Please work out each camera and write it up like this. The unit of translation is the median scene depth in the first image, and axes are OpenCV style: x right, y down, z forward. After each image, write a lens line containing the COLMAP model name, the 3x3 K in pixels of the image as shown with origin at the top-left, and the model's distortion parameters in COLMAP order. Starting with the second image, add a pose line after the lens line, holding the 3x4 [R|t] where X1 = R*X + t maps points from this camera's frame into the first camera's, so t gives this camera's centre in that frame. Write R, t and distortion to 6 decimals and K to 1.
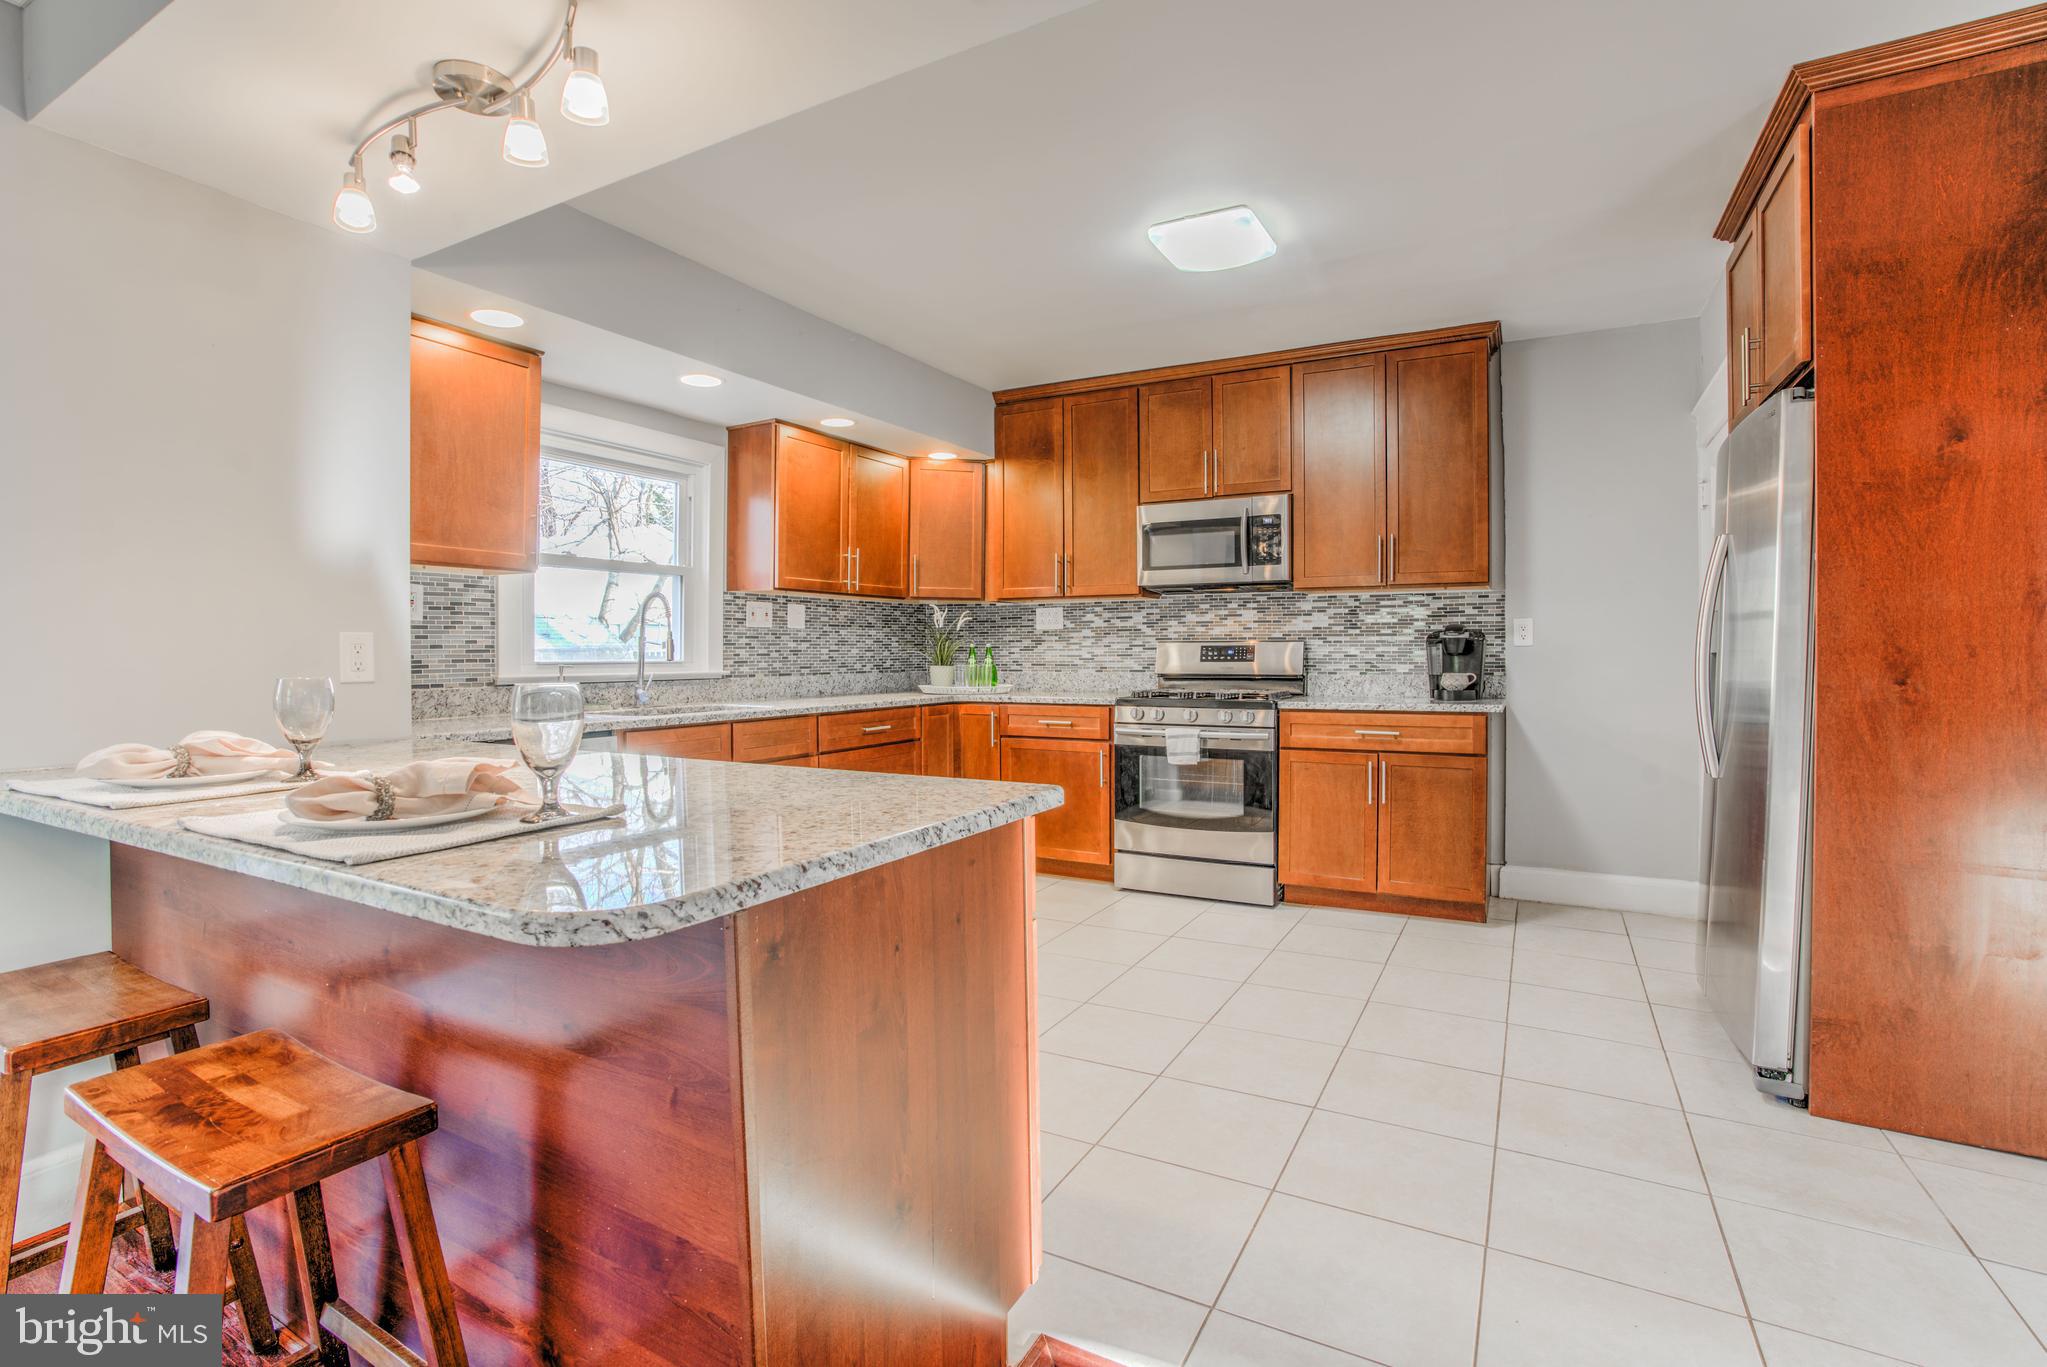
lens RADIAL K [[953.7, 0, 1014.5], [0, 953.7, 672.6], [0, 0, 1]] dist [-0.070192, 0.029173]
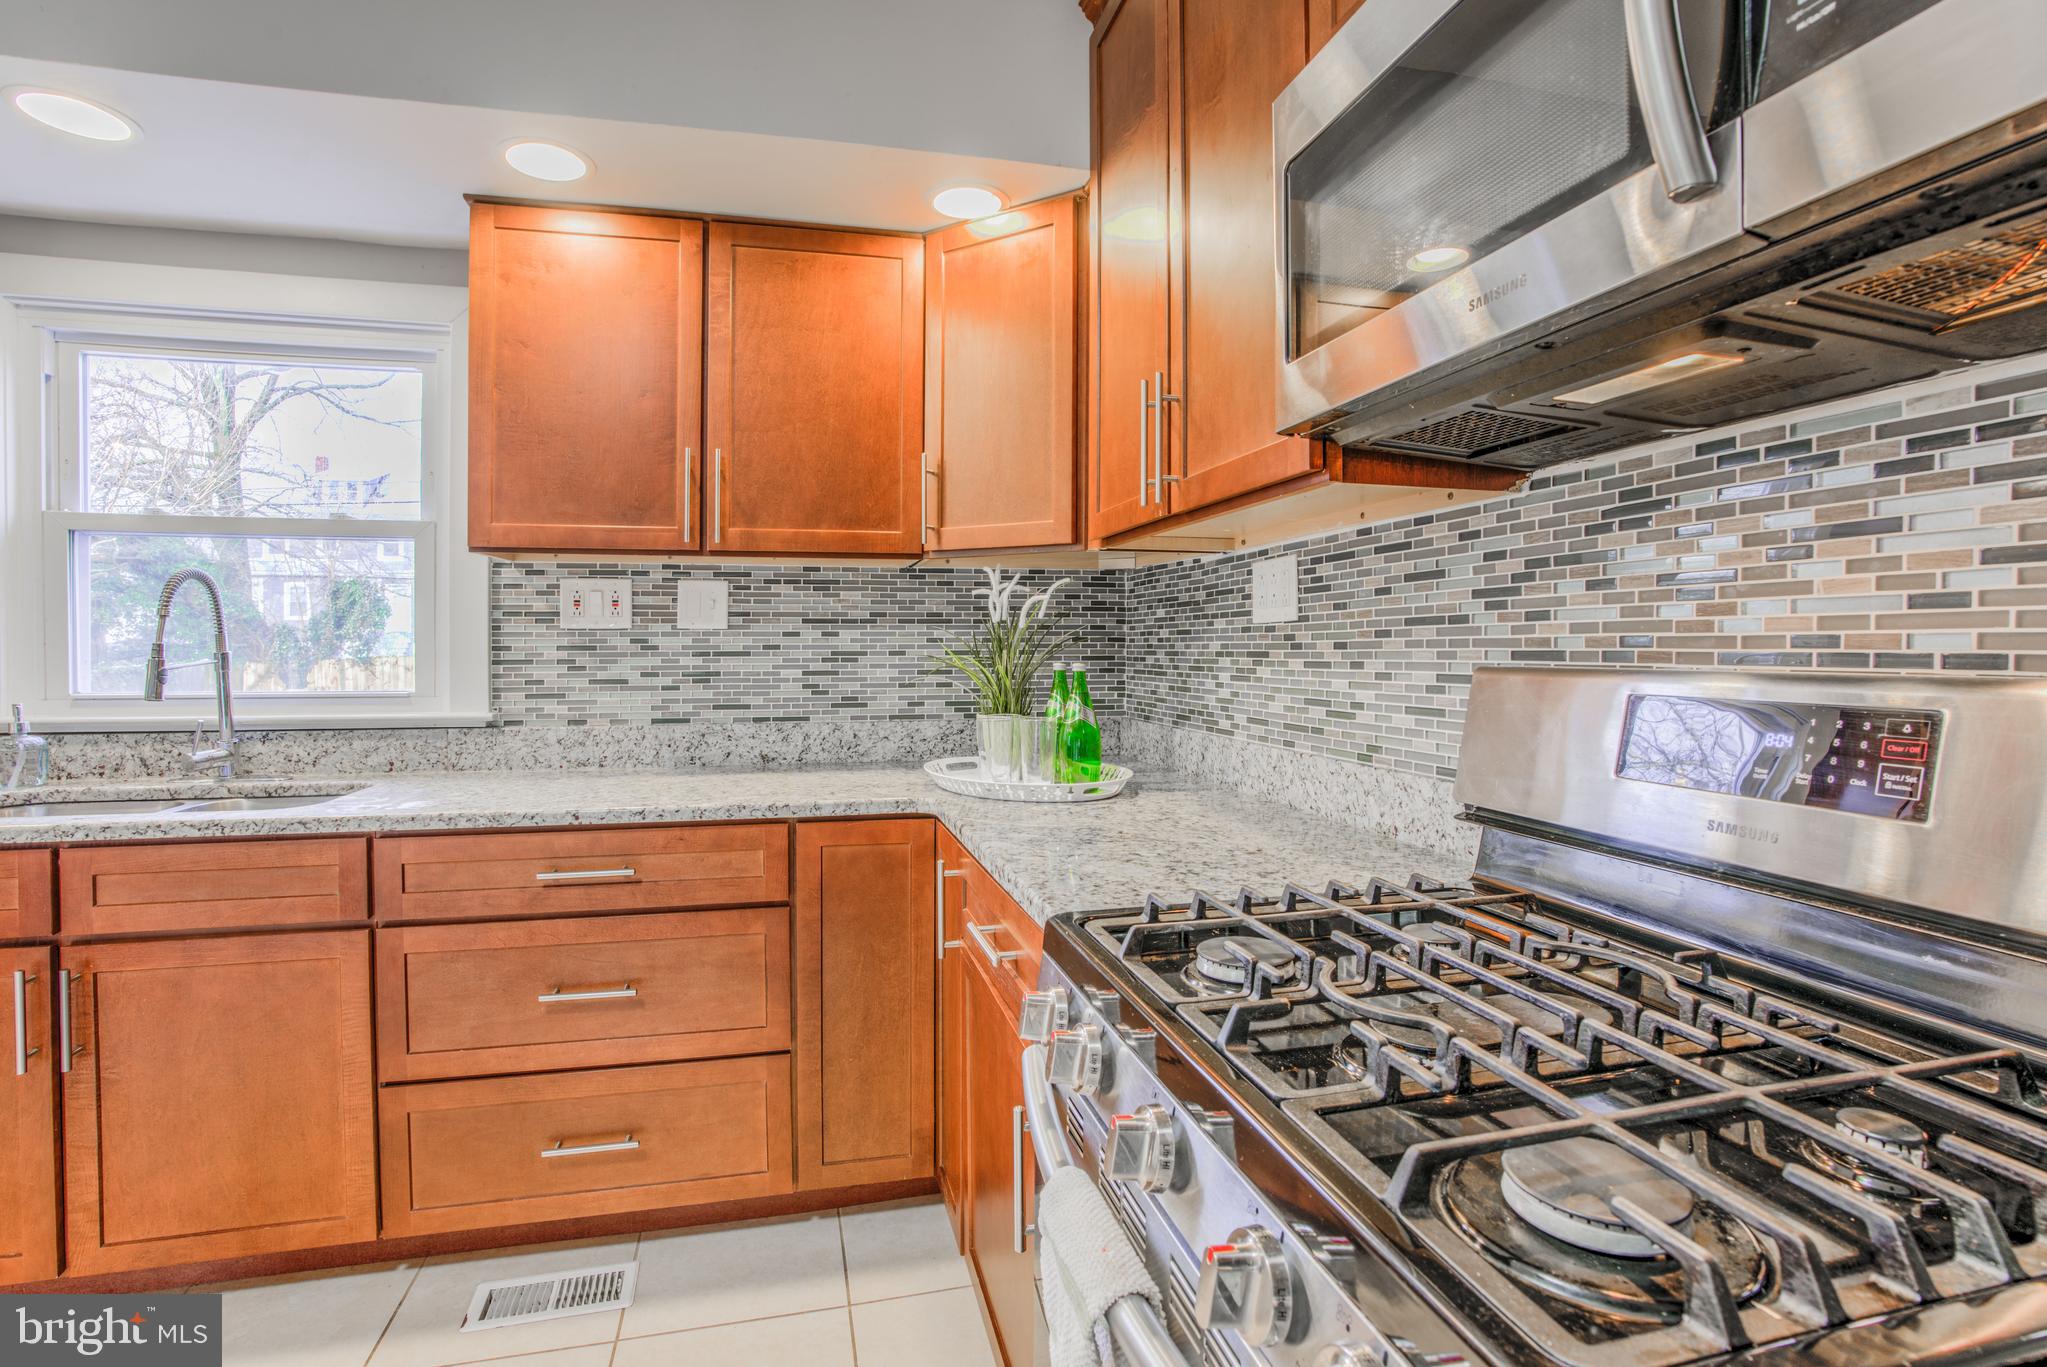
lens RADIAL K [[972.1, 0, 1015.9], [0, 972.1, 665.3], [0, 0, 1]] dist [-0.070676, 0.030630]
pose [[0.682949, 0.016674, -0.730276, 0.269579], [-0.017723, 0.999823, 0.006253, -0.035395], [0.730251, 0.008672, 0.683124, 0.818331]]
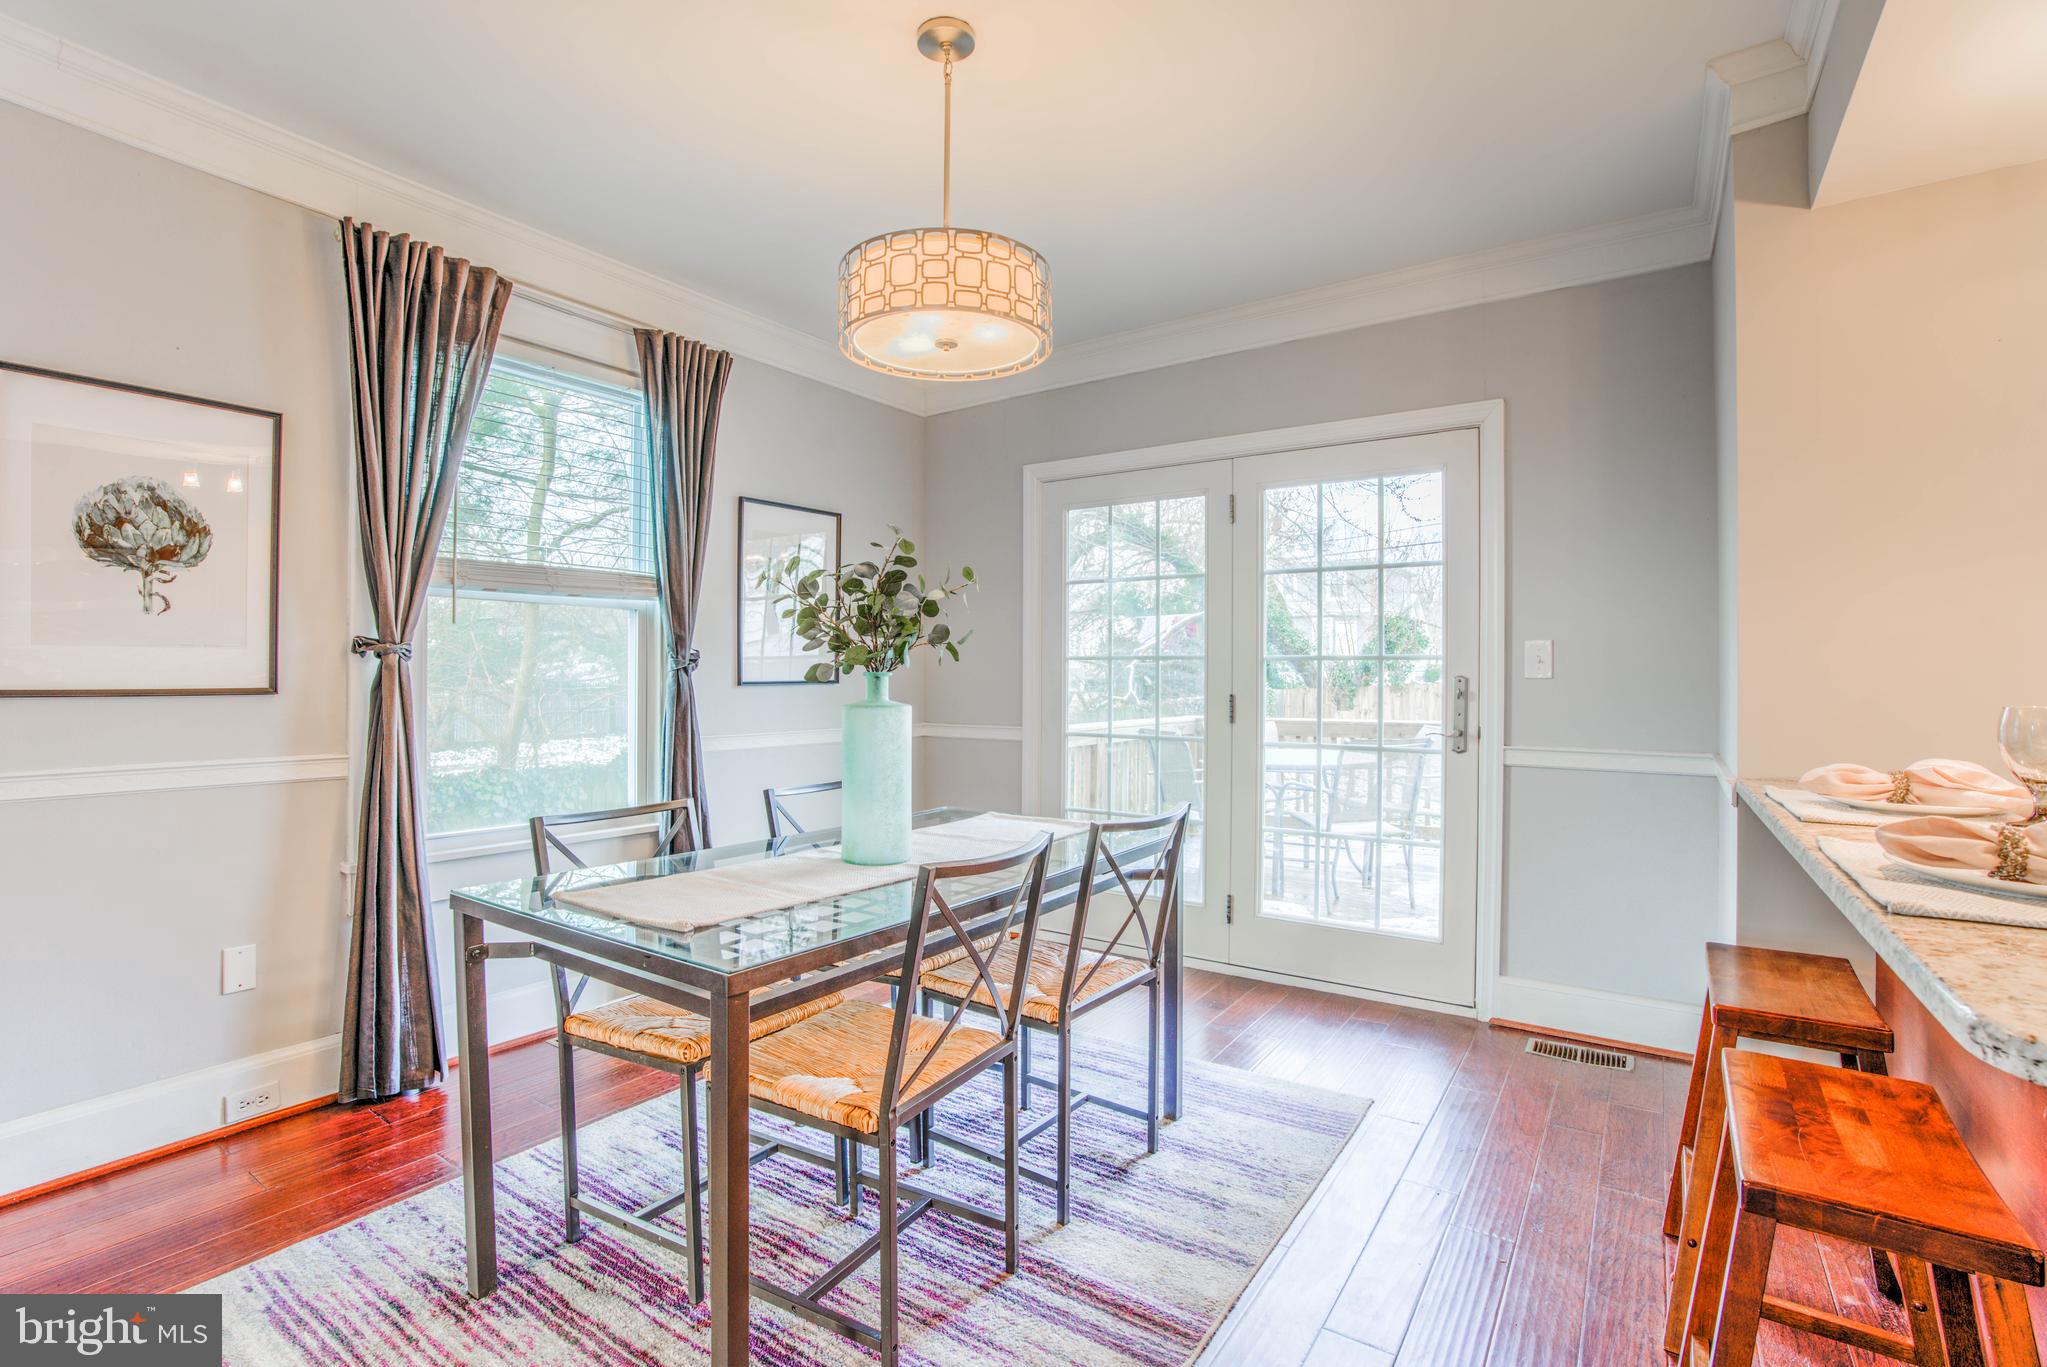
lens RADIAL K [[944.9, 0, 1004.8], [0, 944.9, 678.4], [0, 0, 1]] dist [-0.070638, 0.026510]
pose [[-0.097731, 0.001737, -0.995211, 0.053188], [-0.020575, 0.999781, 0.003765, -0.001405], [0.995000, 0.020845, -0.097674, 0.046752]]
